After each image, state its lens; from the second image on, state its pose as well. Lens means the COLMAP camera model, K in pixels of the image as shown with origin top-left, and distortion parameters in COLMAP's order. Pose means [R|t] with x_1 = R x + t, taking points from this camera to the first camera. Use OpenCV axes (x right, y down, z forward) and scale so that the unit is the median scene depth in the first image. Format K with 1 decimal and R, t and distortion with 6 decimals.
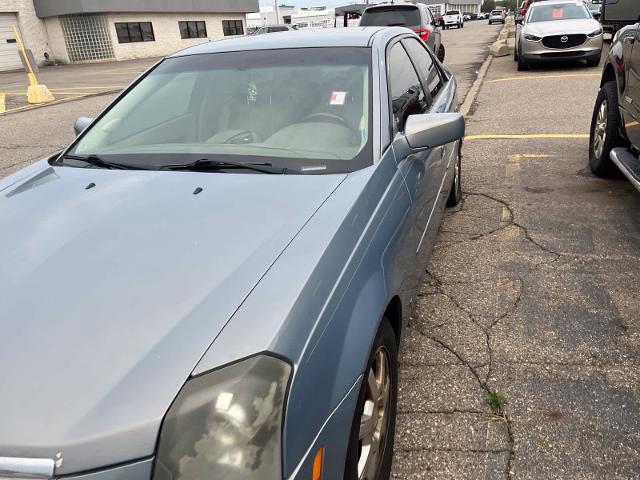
lens RADIAL K [[484.4, 0, 322.3], [0, 484.4, 242.0], [0, 0, 1]] dist [0.040051, -0.052664]
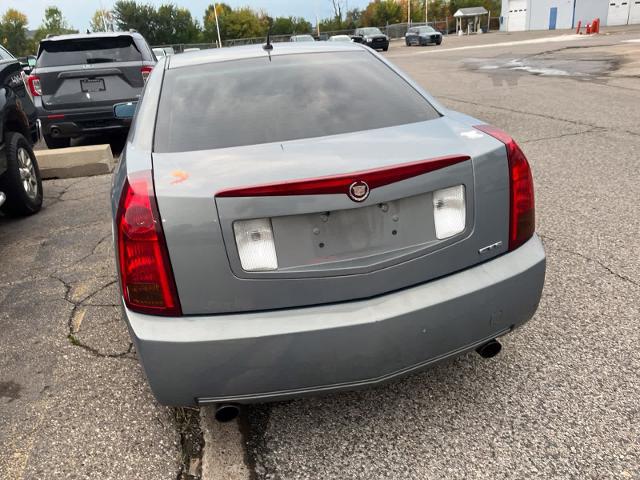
lens RADIAL K [[481.4, 0, 315.9], [0, 481.4, 238.3], [0, 0, 1]] dist [0.076665, -0.113011]
pose [[-0.818680, 0.339323, -0.463275, 0.338494], [-0.094722, 0.715901, 0.691746, -0.628598], [0.566385, 0.610201, -0.553953, 1.373328]]
